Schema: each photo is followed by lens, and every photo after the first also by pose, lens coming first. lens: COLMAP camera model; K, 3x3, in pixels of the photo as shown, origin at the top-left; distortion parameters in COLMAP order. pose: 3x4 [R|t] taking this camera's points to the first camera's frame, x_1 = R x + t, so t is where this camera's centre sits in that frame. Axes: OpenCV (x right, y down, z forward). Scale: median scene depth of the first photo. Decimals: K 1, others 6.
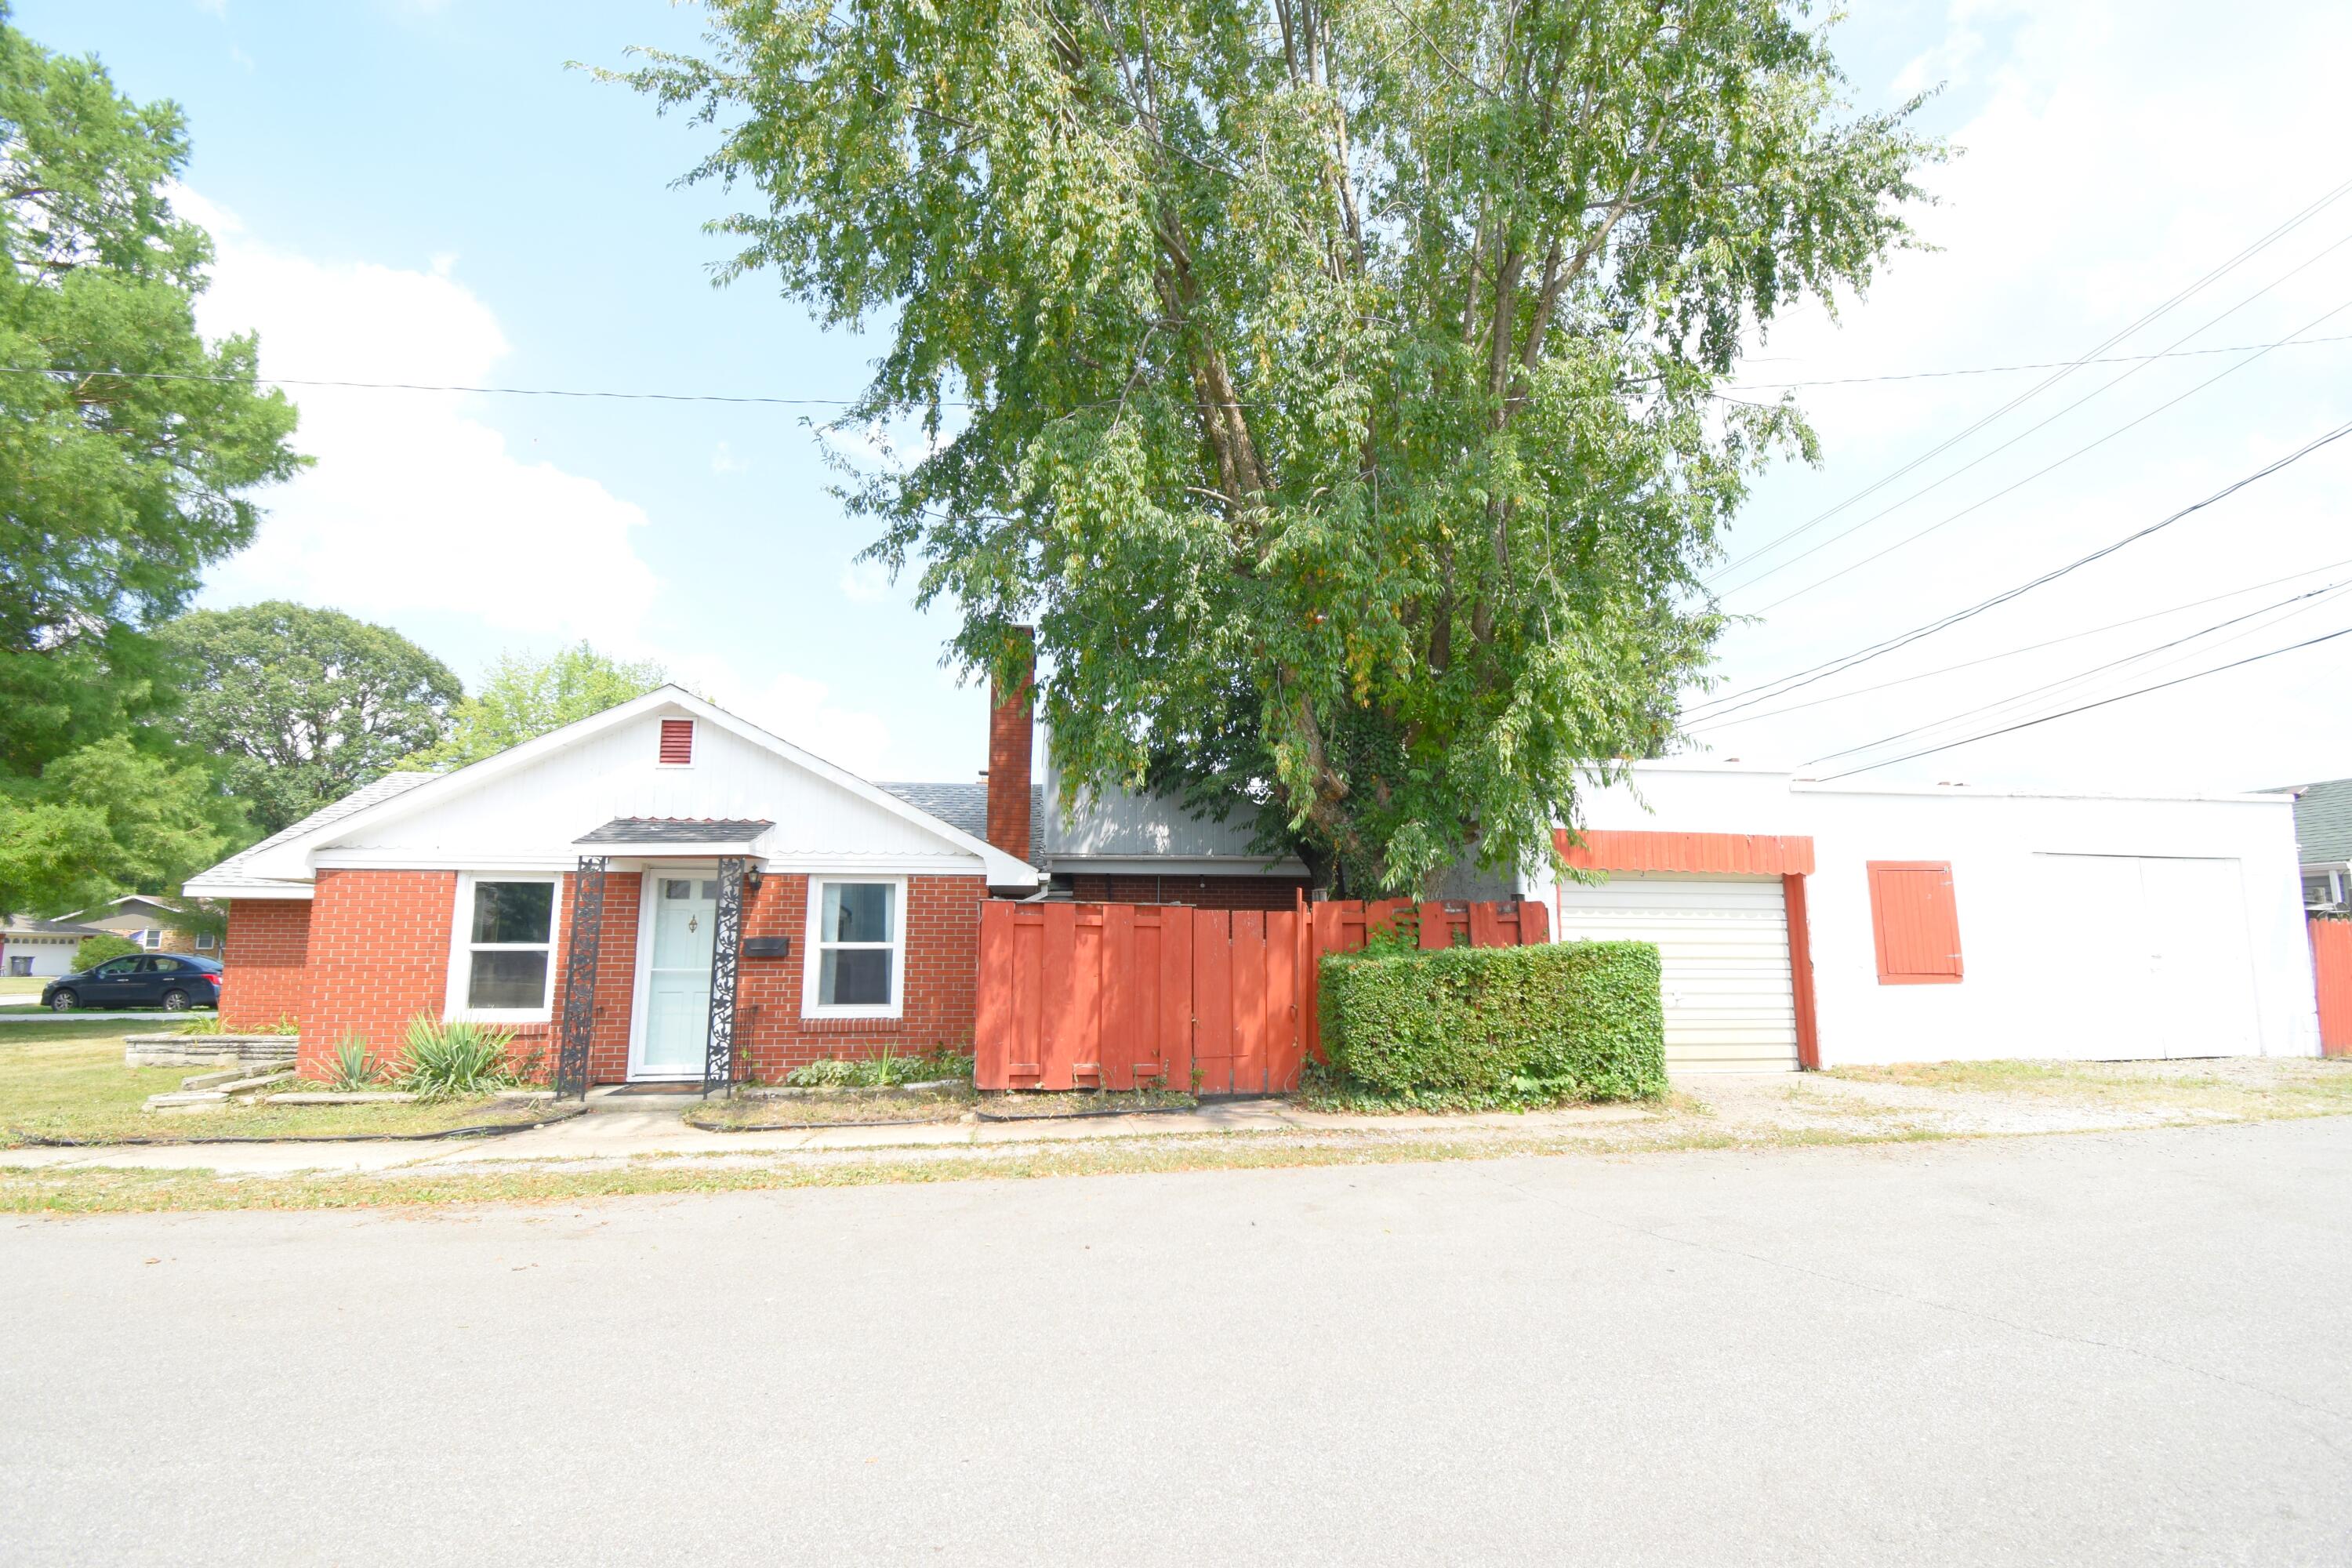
lens RADIAL K [[1057.7, 0, 1176.4], [0, 1057.7, 785.2], [0, 0, 1]] dist [0.023679, -0.027552]
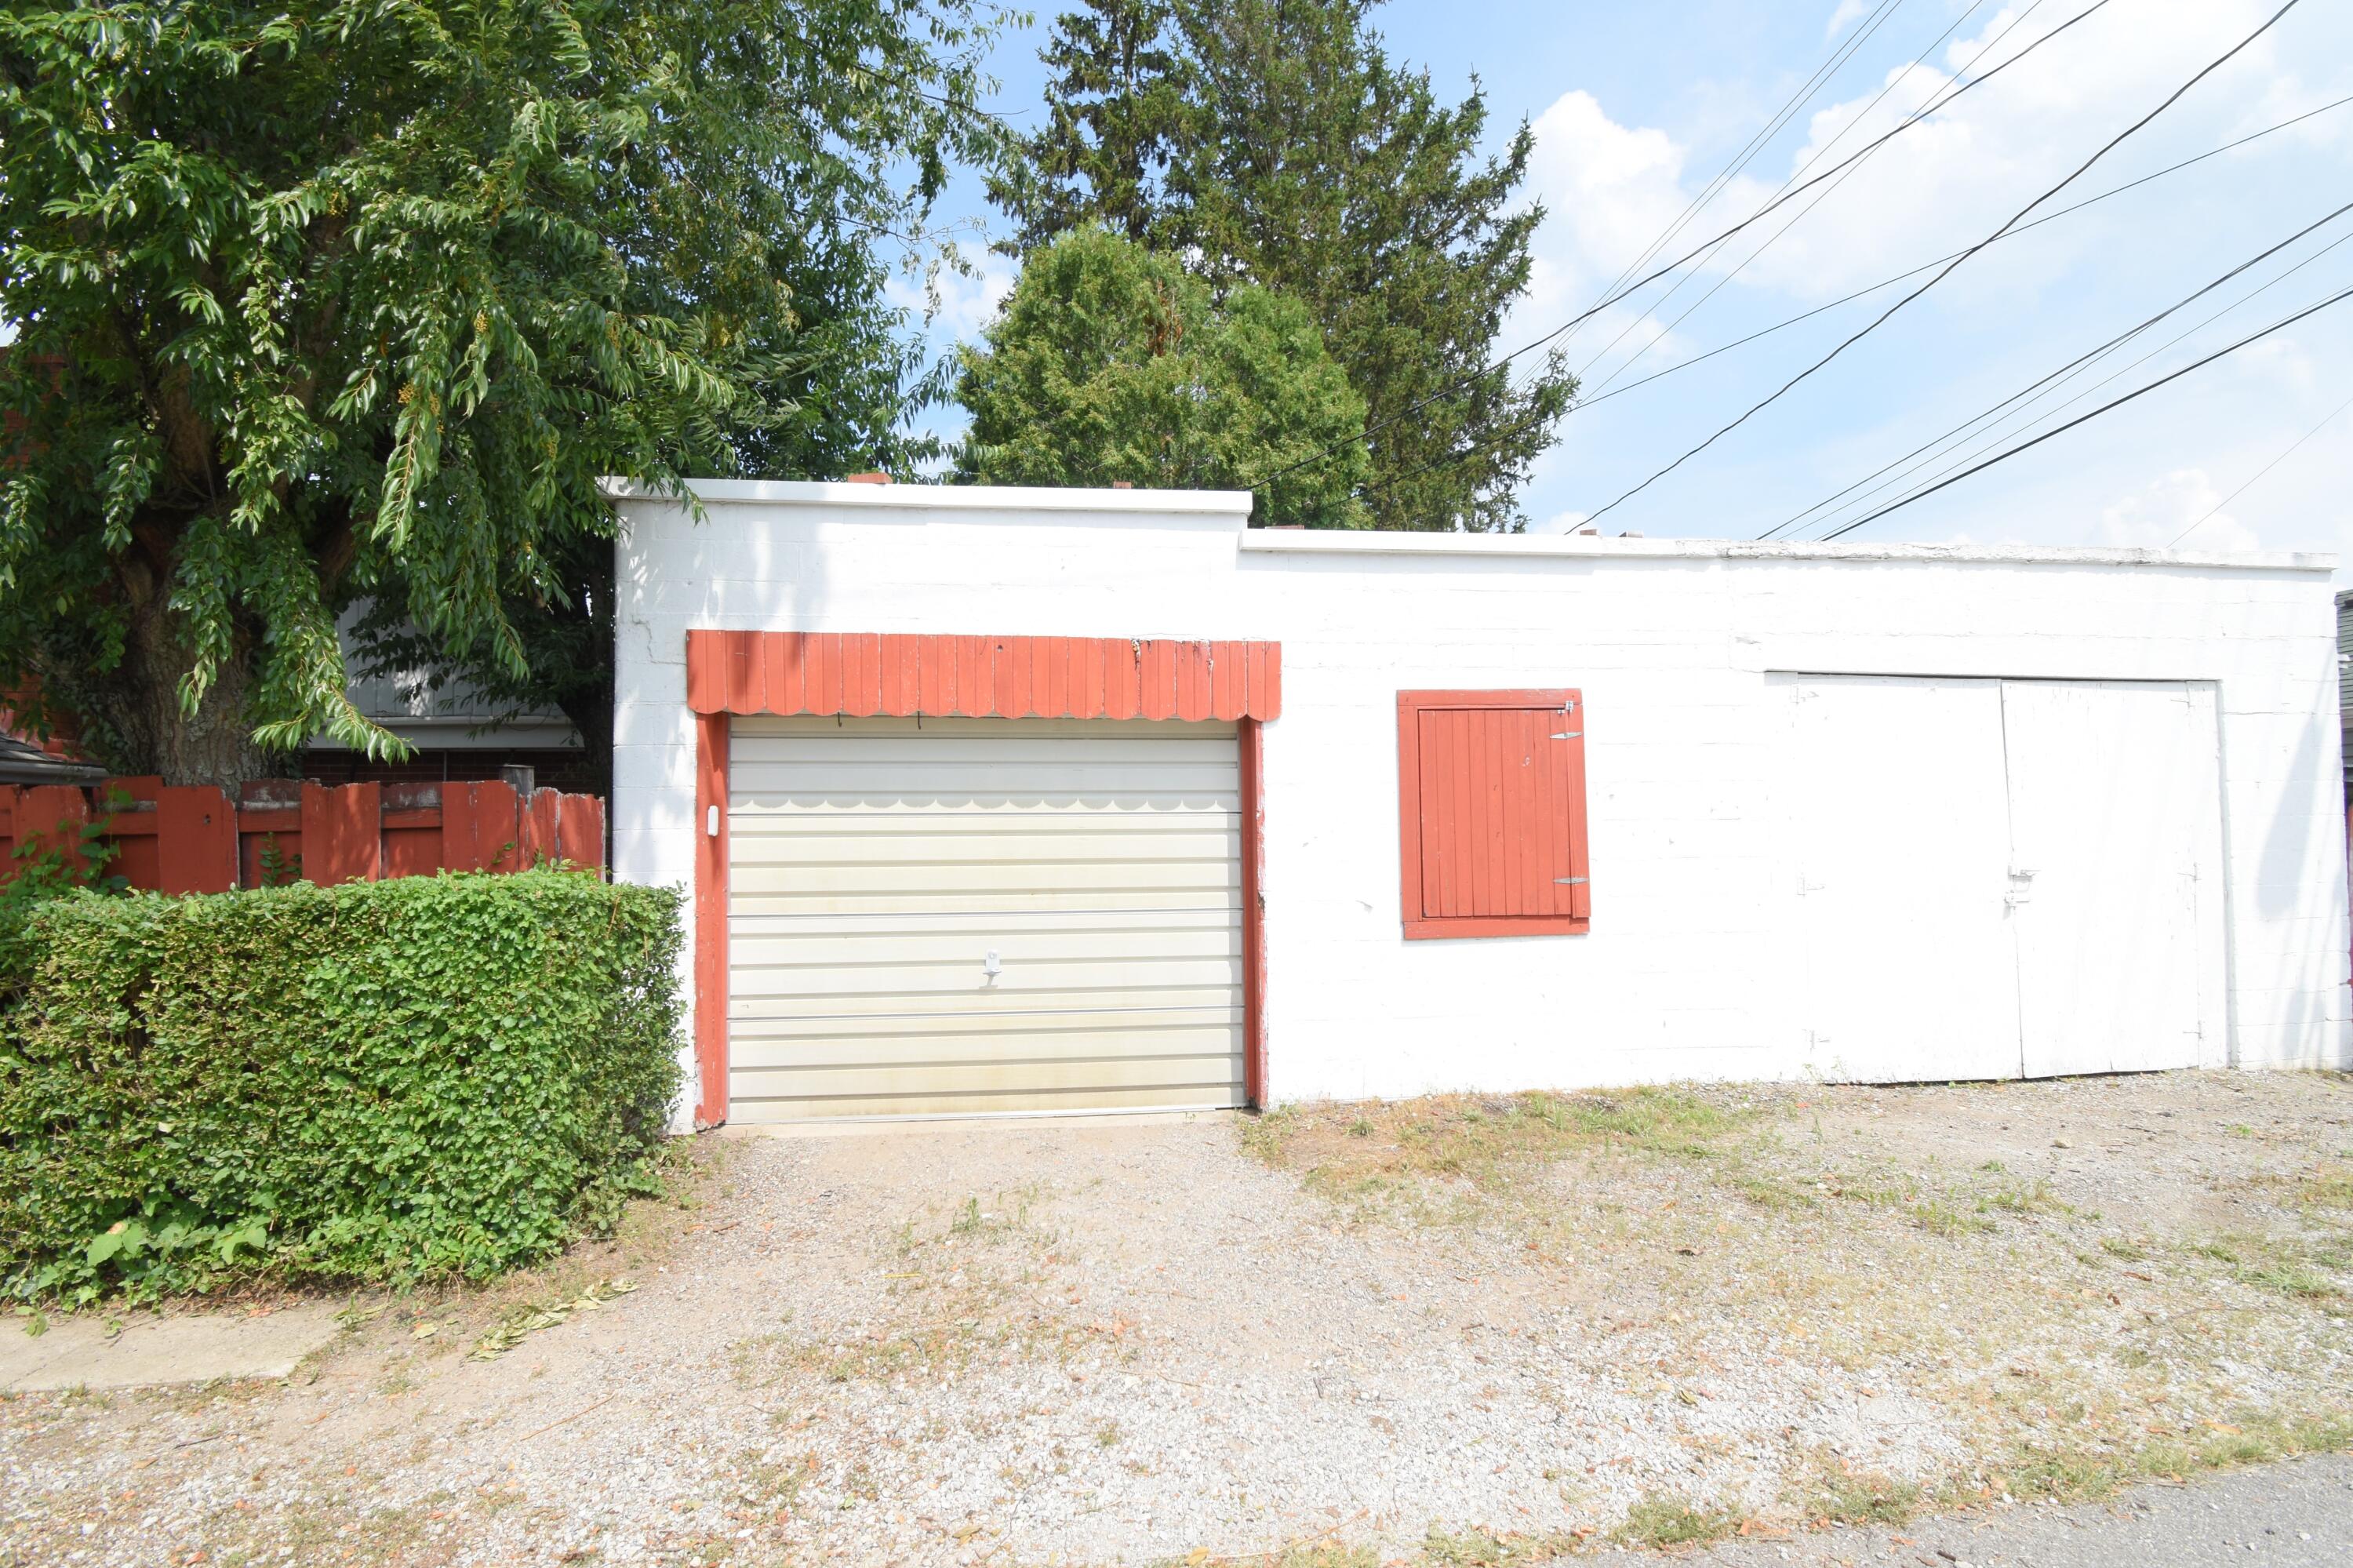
lens RADIAL K [[1051.8, 0, 1158.0], [0, 1051.8, 795.6], [0, 0, 1]] dist [0.023554, -0.029524]
pose [[0.998990, -0.012589, -0.043136, 0.449061], [0.017287, 0.993742, 0.110353, 0.051162], [0.041477, -0.110987, 0.992956, 0.407863]]
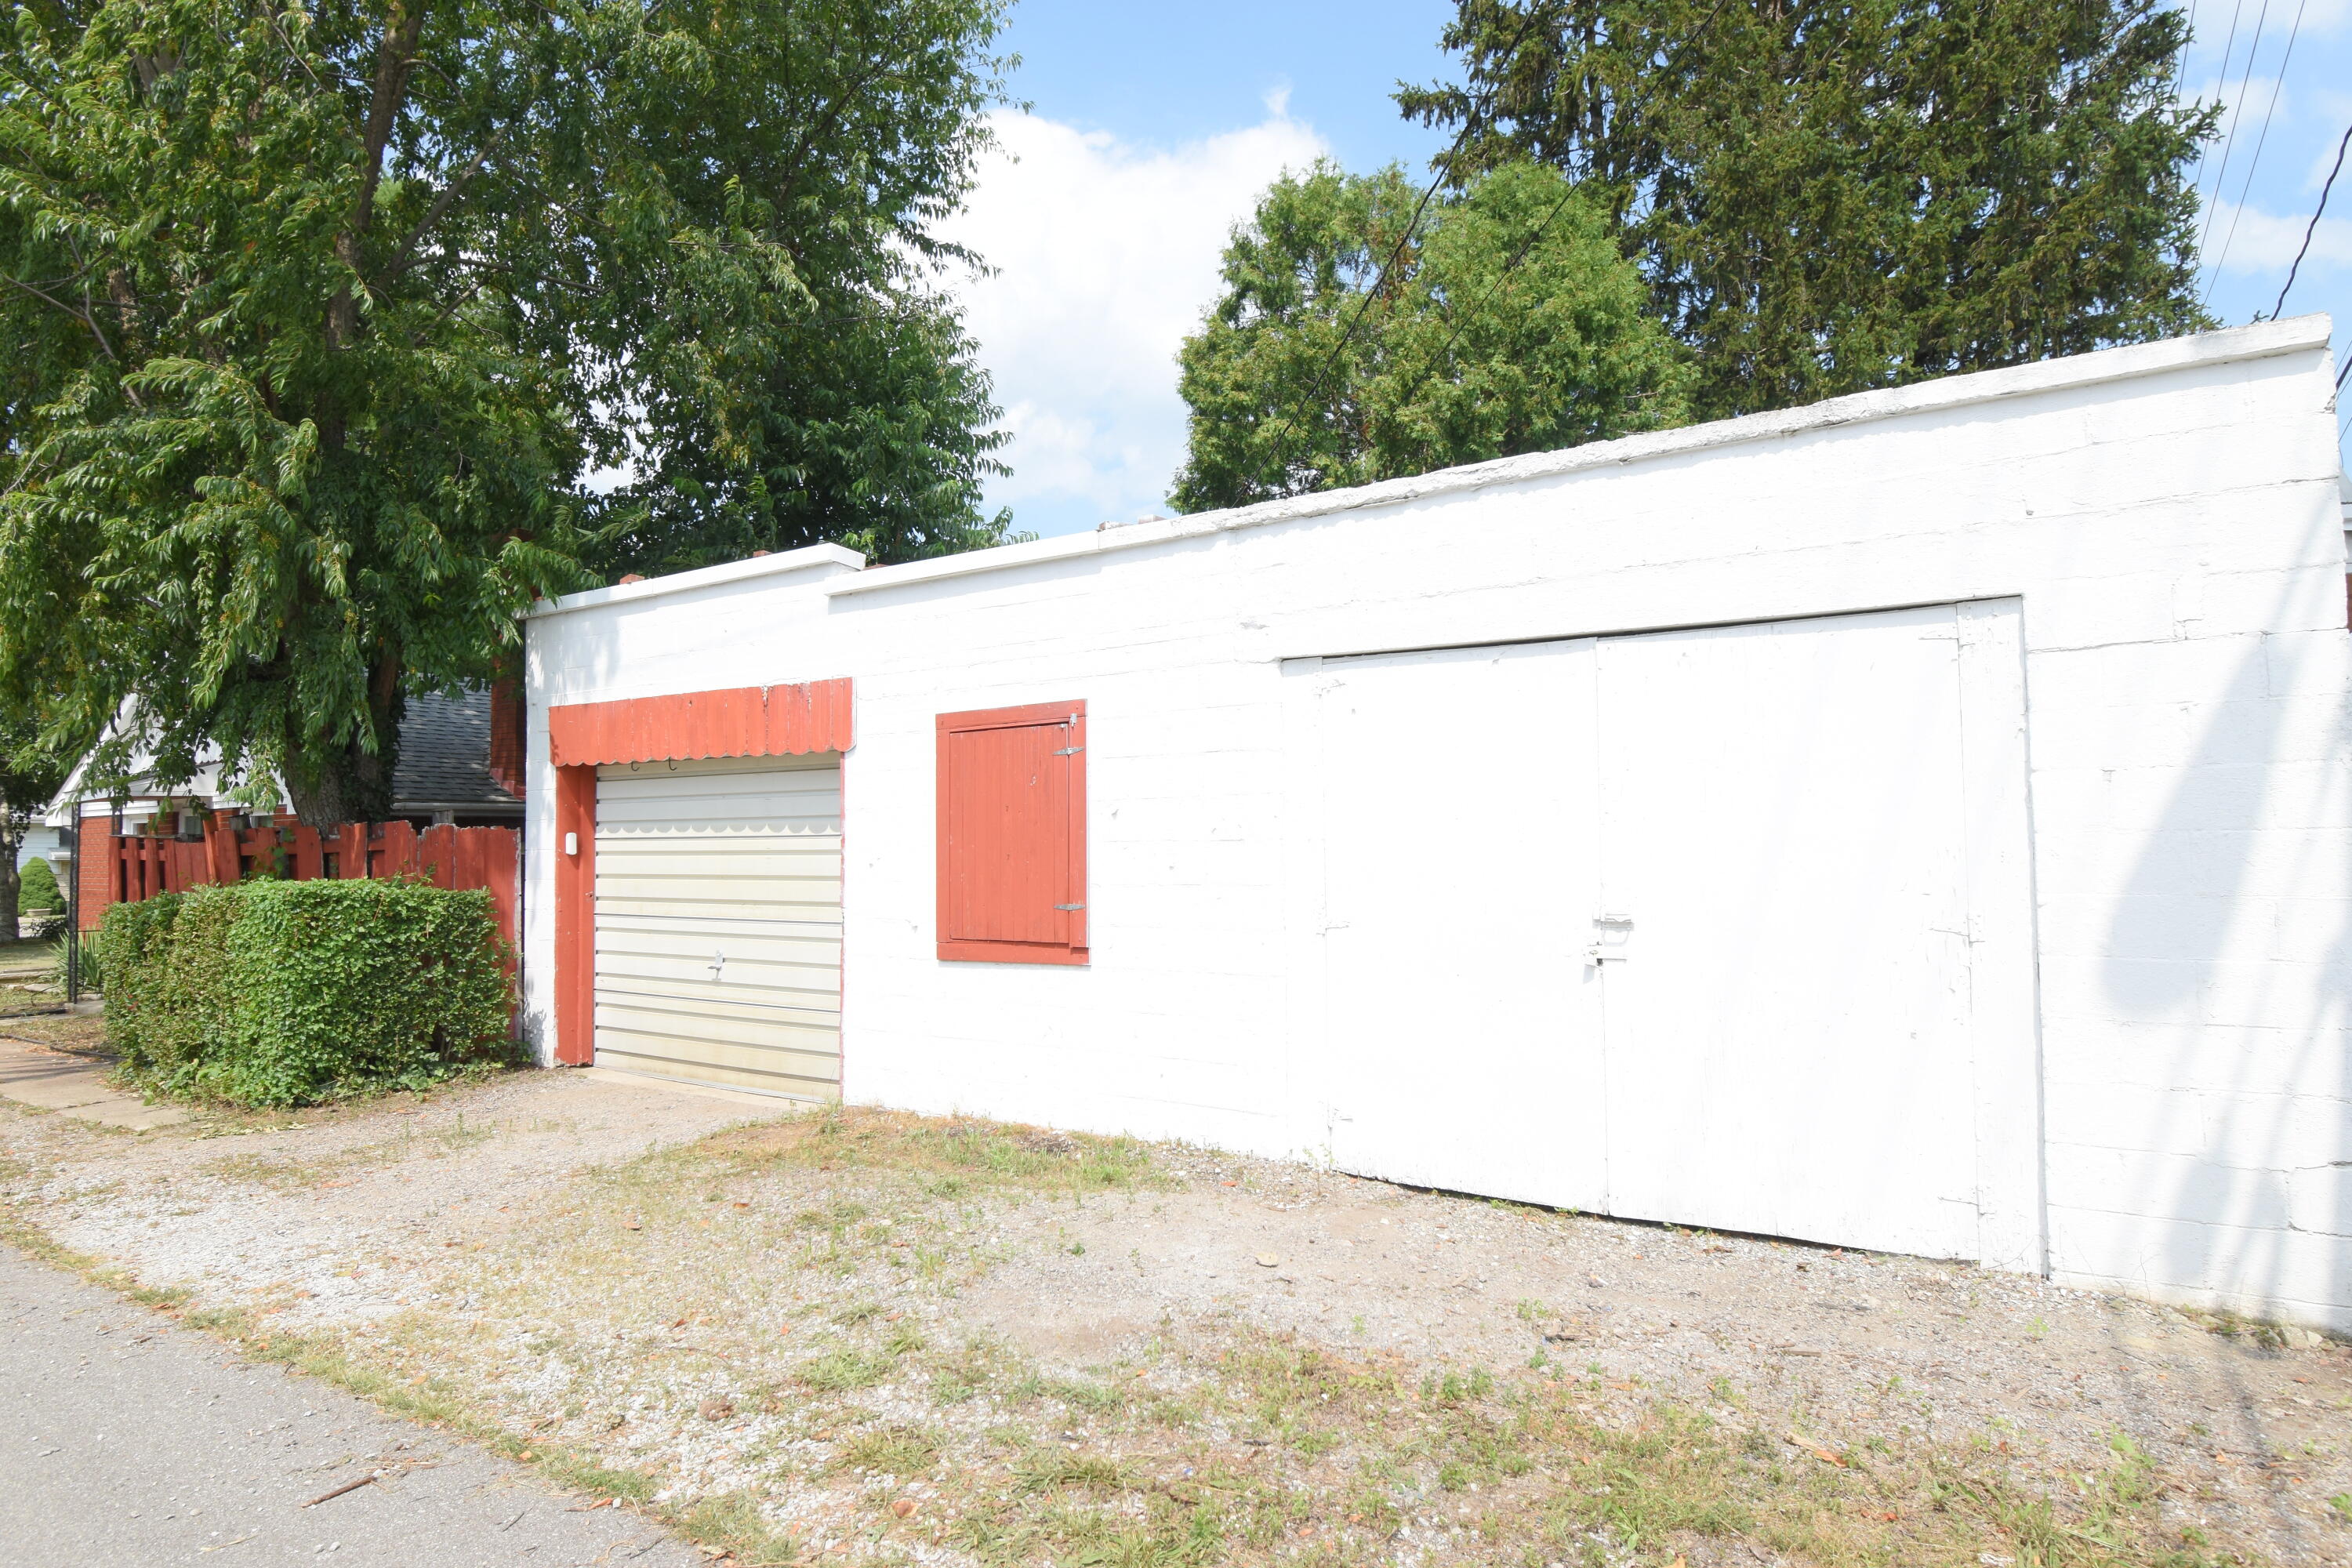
lens RADIAL K [[1247.9, 0, 1179.0], [0, 1247.9, 793.5], [0, 0, 1]] dist [-0.017144, -0.000258]
pose [[0.763883, -0.037365, -0.644272, 0.891290], [0.101824, 0.992796, 0.063150, 0.066304], [0.637271, -0.113842, 0.762185, 0.500414]]
